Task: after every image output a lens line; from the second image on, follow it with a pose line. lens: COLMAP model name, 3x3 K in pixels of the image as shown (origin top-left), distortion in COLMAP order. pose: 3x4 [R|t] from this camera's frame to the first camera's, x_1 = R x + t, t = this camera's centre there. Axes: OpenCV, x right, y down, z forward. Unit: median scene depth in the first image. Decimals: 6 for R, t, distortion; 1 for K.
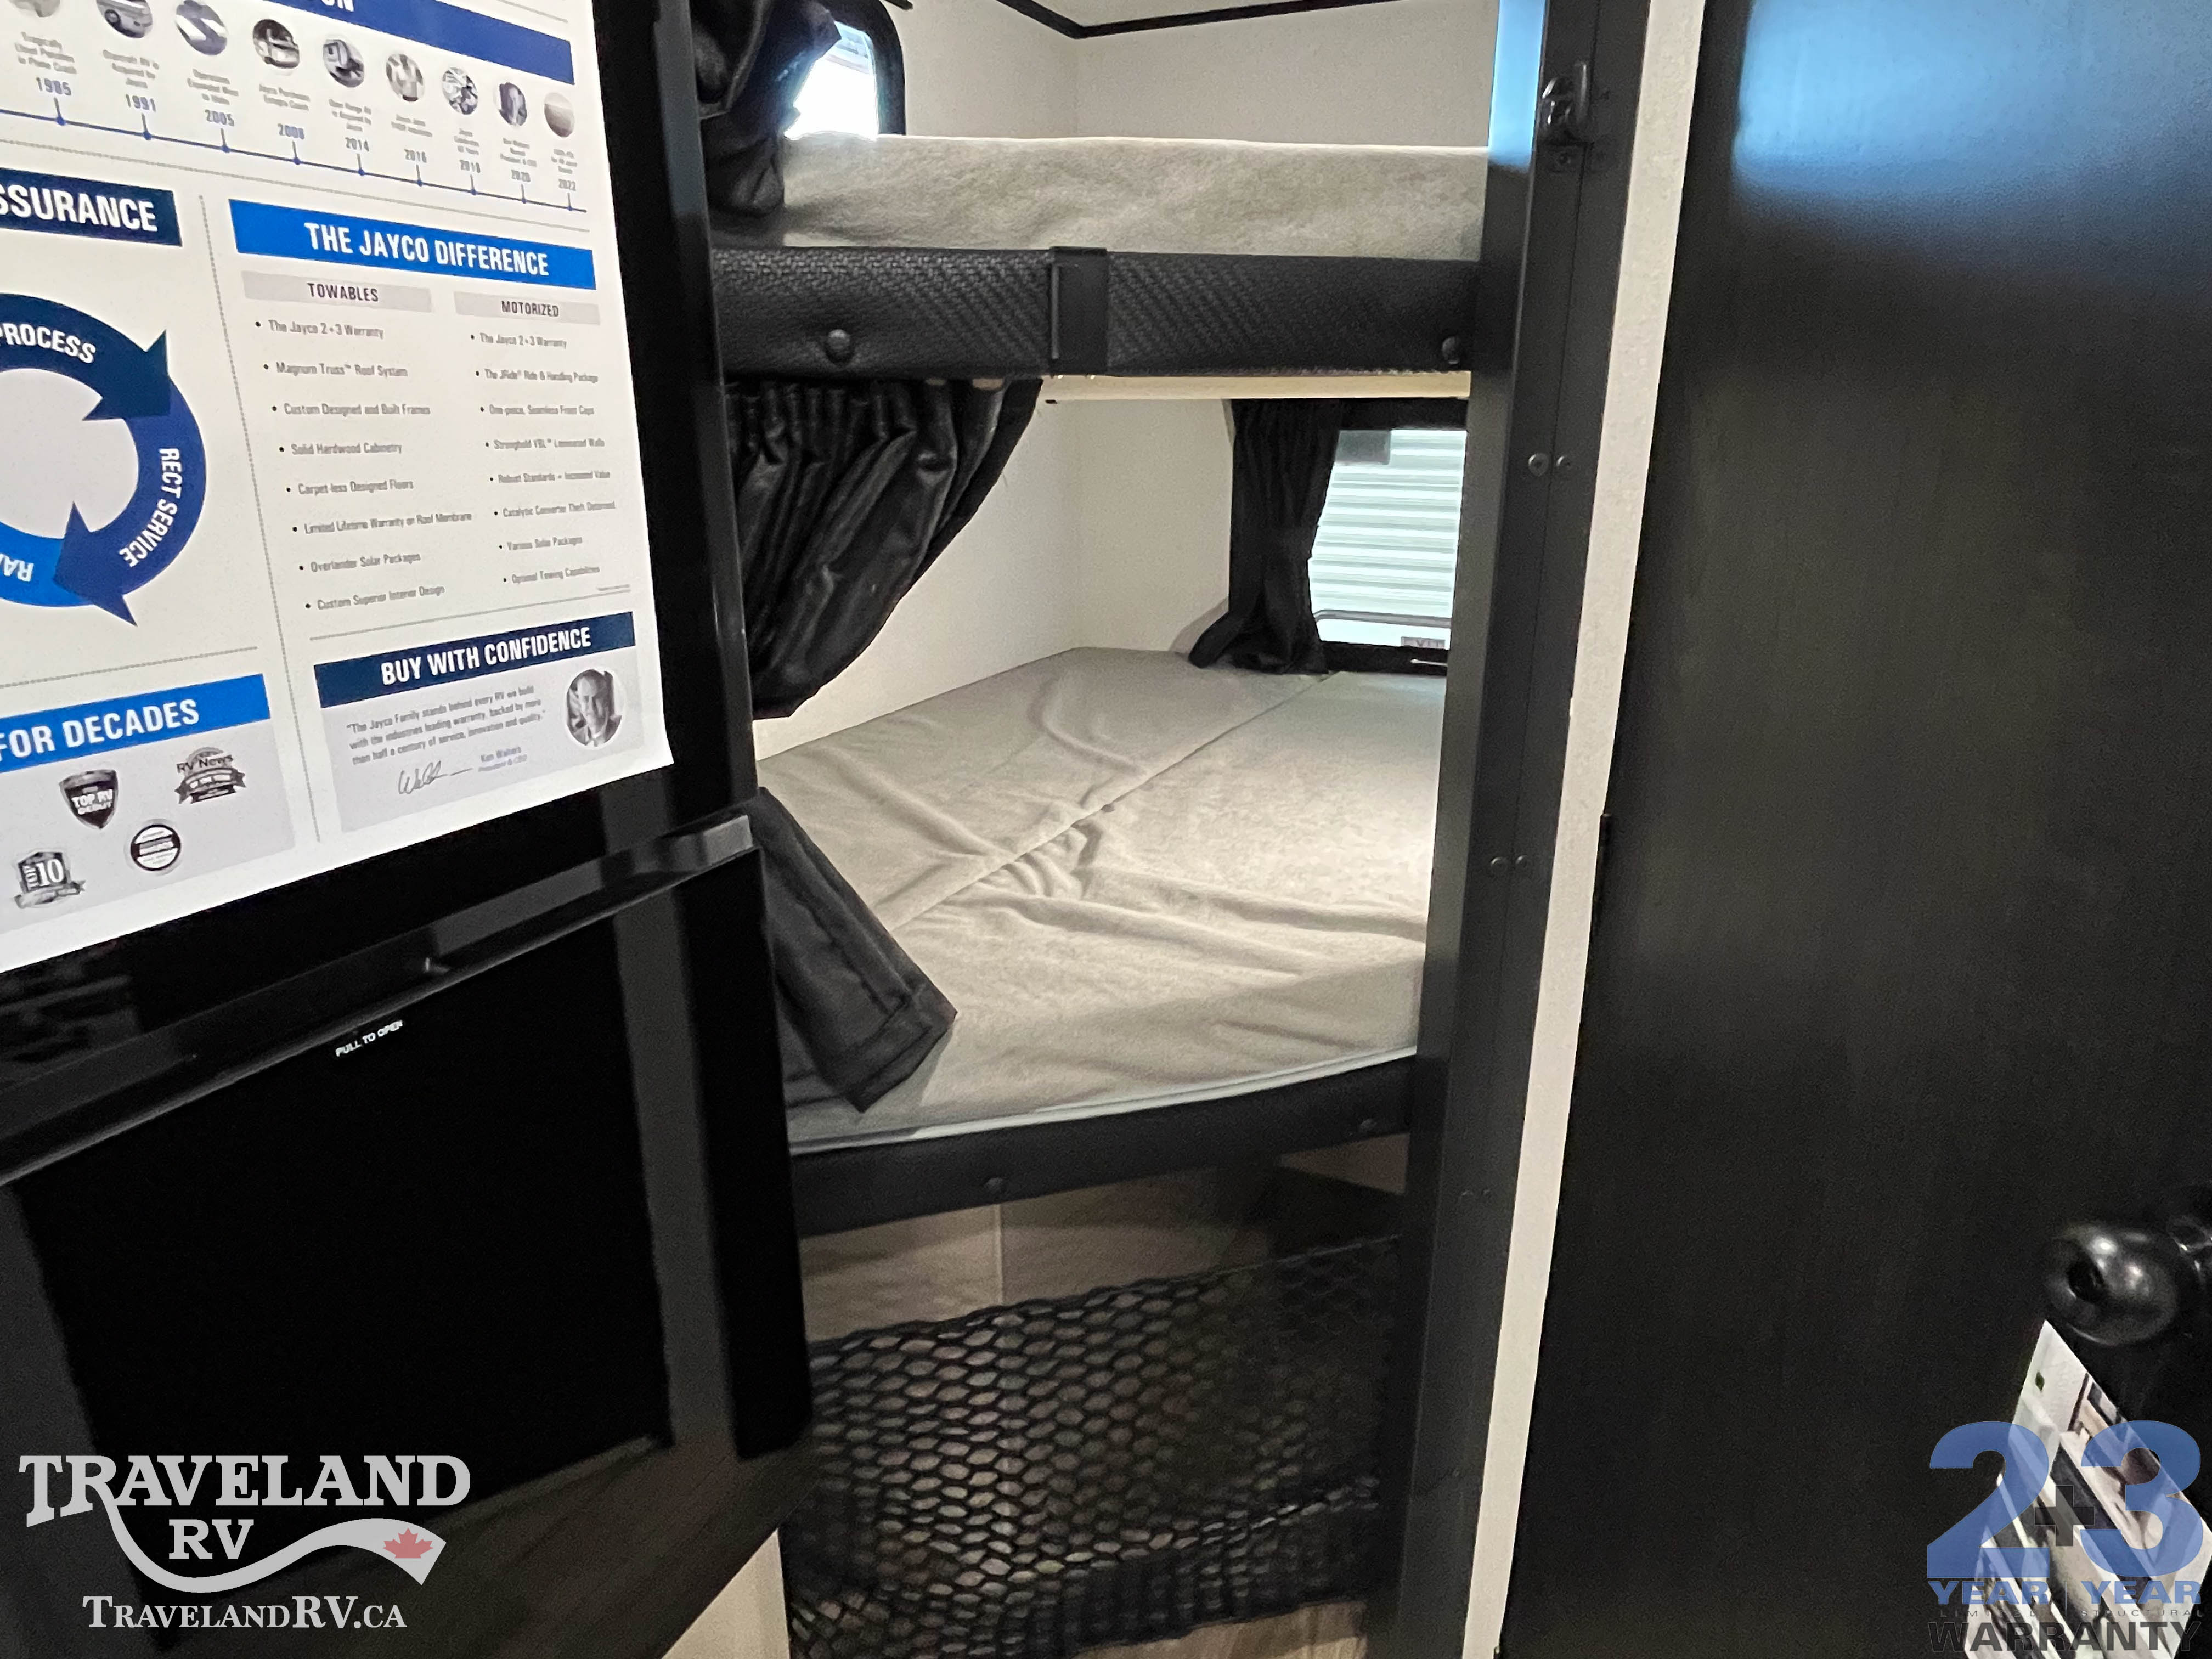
lens RADIAL K [[1321.3, 0, 1111.0], [0, 1321.3, 842.2], [0, 0, 1]] dist [-0.002987, -0.000549]
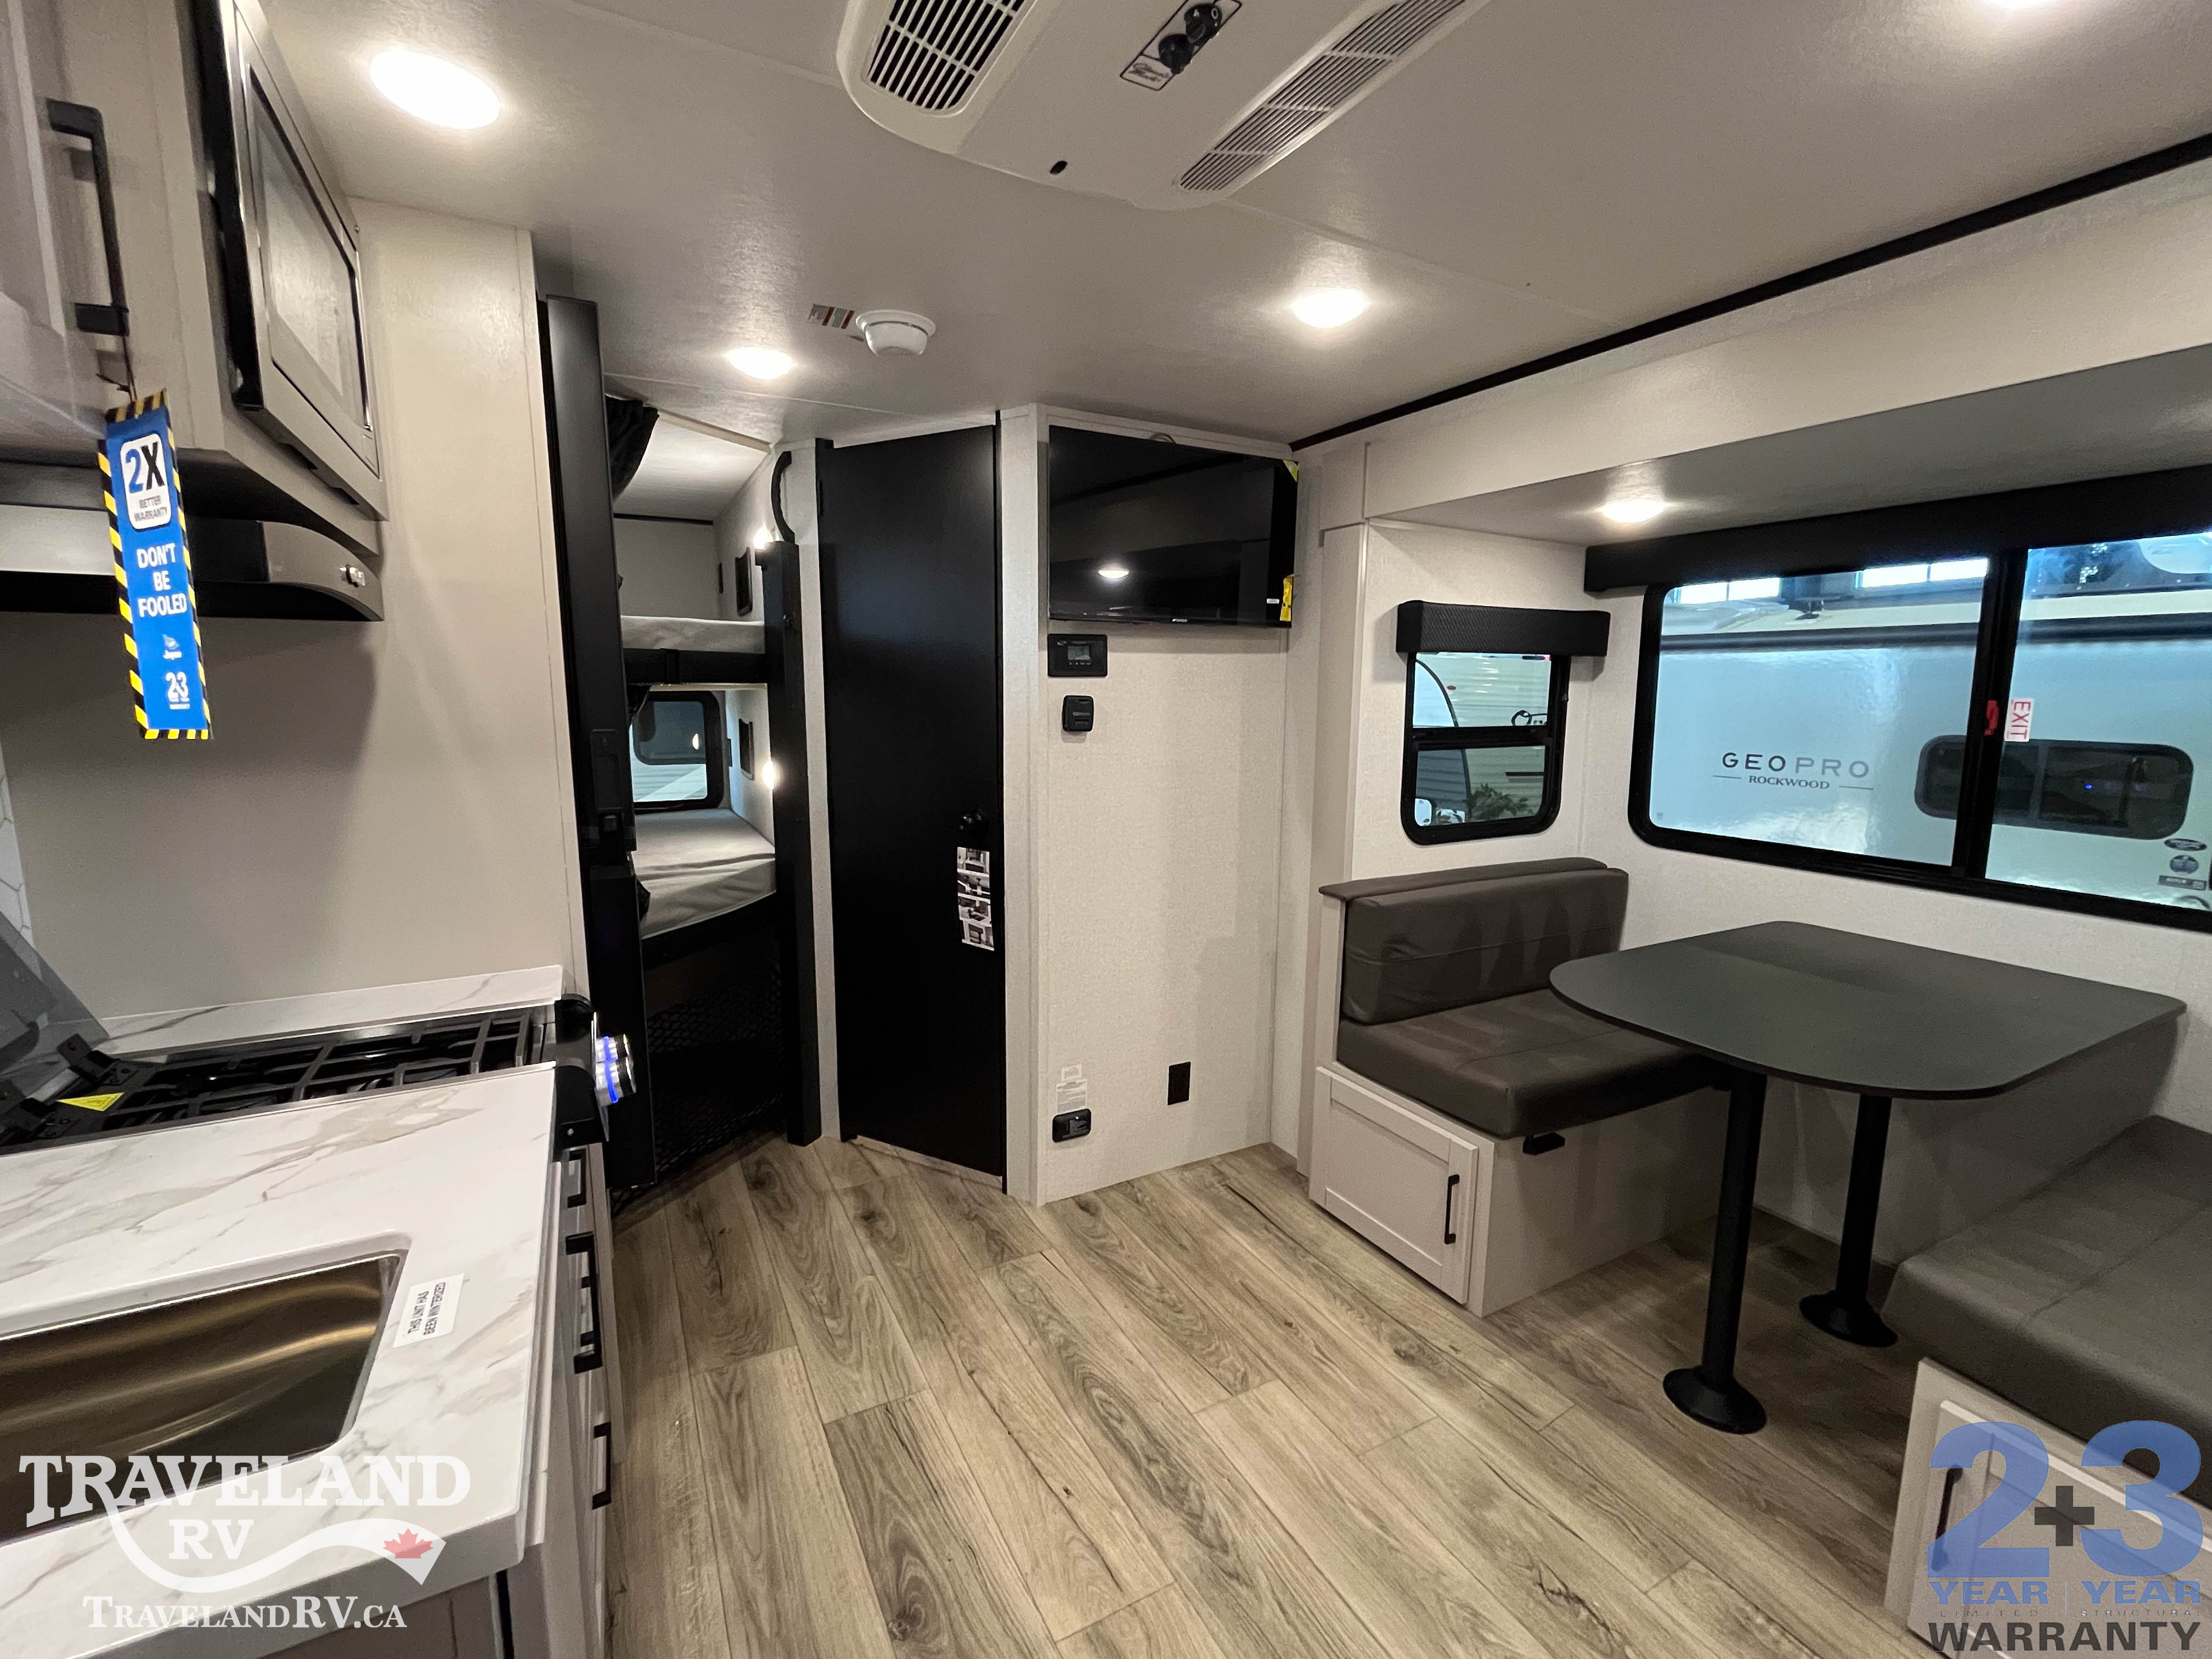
lens RADIAL K [[955.4, 0, 1098.7], [0, 955.4, 821.9], [0, 0, 1]] dist [-0.005681, 0.000966]
pose [[0.590597, -0.110049, 0.799427, -1.106619], [0.250842, 0.966617, -0.052252, 0.311563], [-0.766990, 0.231390, 0.598486, -0.978222]]
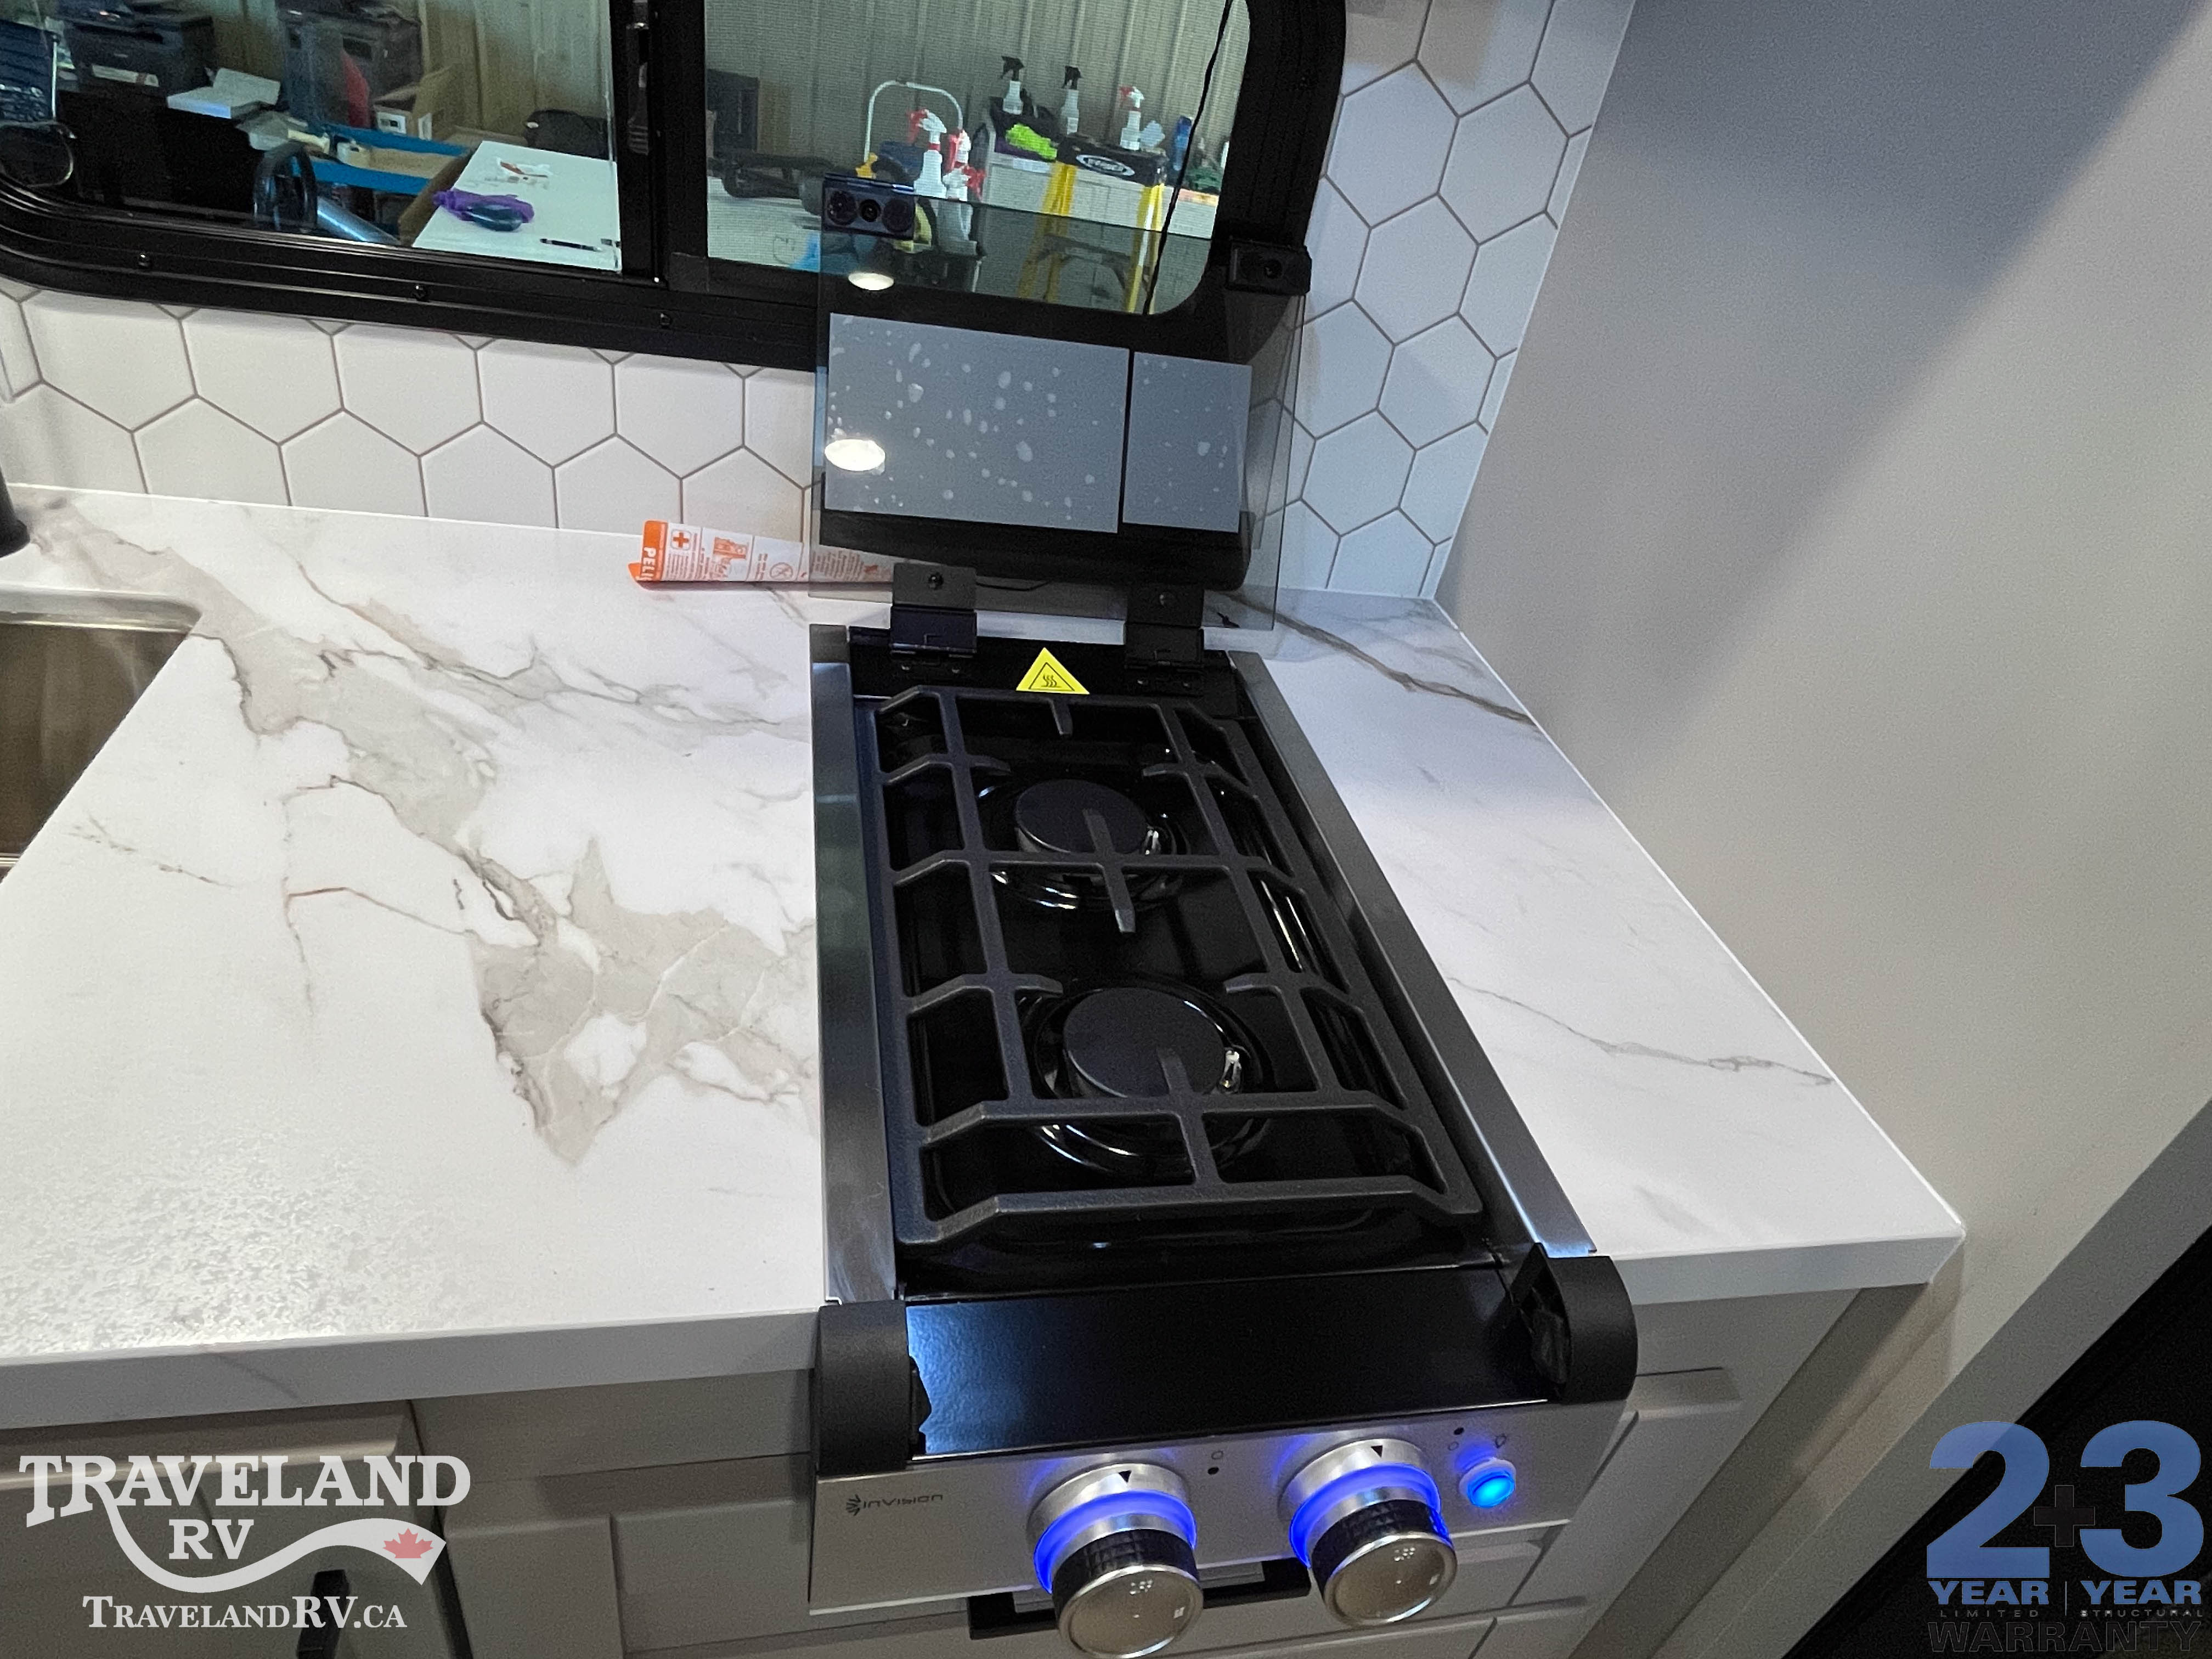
lens RADIAL K [[1321.3, 0, 1123.2], [0, 1321.3, 825.1], [0, 0, 1]] dist [-0.002987, -0.000549]
pose [[0.596407, 0.539445, -0.594389, -0.514782], [-0.412738, 0.841208, 0.349310, 0.091761], [0.688438, 0.036996, 0.724351, -0.172448]]
